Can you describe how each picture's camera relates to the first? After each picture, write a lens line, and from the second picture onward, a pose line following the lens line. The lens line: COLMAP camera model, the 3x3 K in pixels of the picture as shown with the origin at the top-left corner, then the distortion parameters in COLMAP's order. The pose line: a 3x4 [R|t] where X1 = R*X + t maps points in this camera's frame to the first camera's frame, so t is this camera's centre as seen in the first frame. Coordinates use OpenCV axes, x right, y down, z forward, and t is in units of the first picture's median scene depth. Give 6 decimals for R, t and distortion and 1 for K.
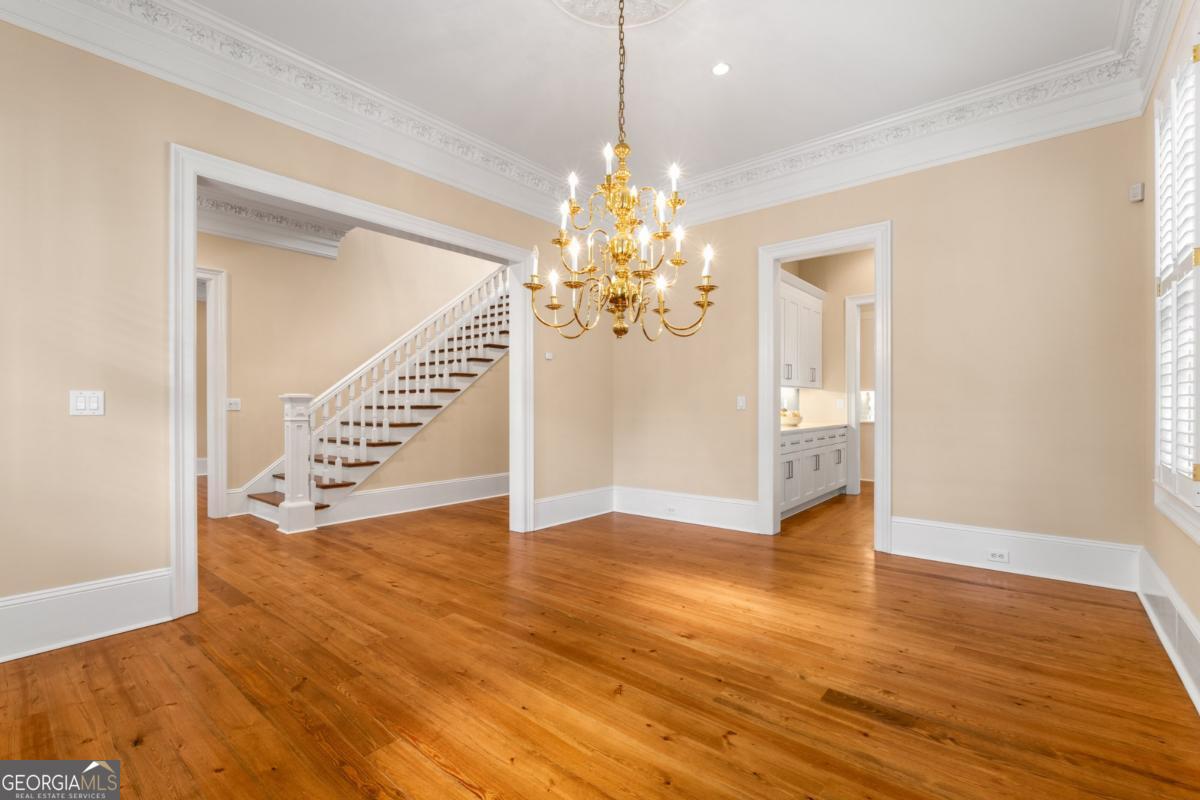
lens RADIAL K [[528.4, 0, 599.2], [0, 528.4, 401.9], [0, 0, 1]] dist [-0.007153, 0.000291]
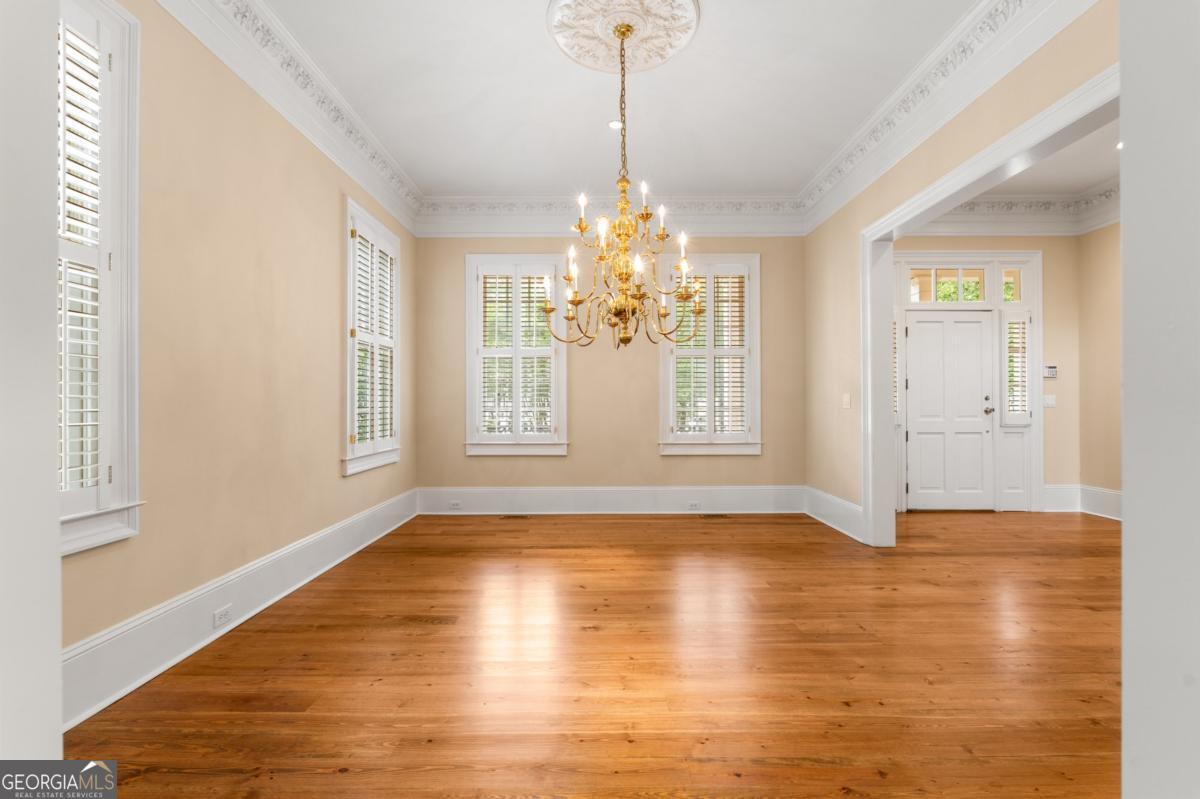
lens RADIAL K [[528.4, 0, 600.5], [0, 528.4, 406.8], [0, 0, 1]] dist [-0.007153, 0.000291]
pose [[-0.766156, 0.008359, -0.642600, 0.809062], [0.011723, 0.999931, -0.000971, 0.011542], [0.642547, -0.008277, -0.766201, 1.822824]]
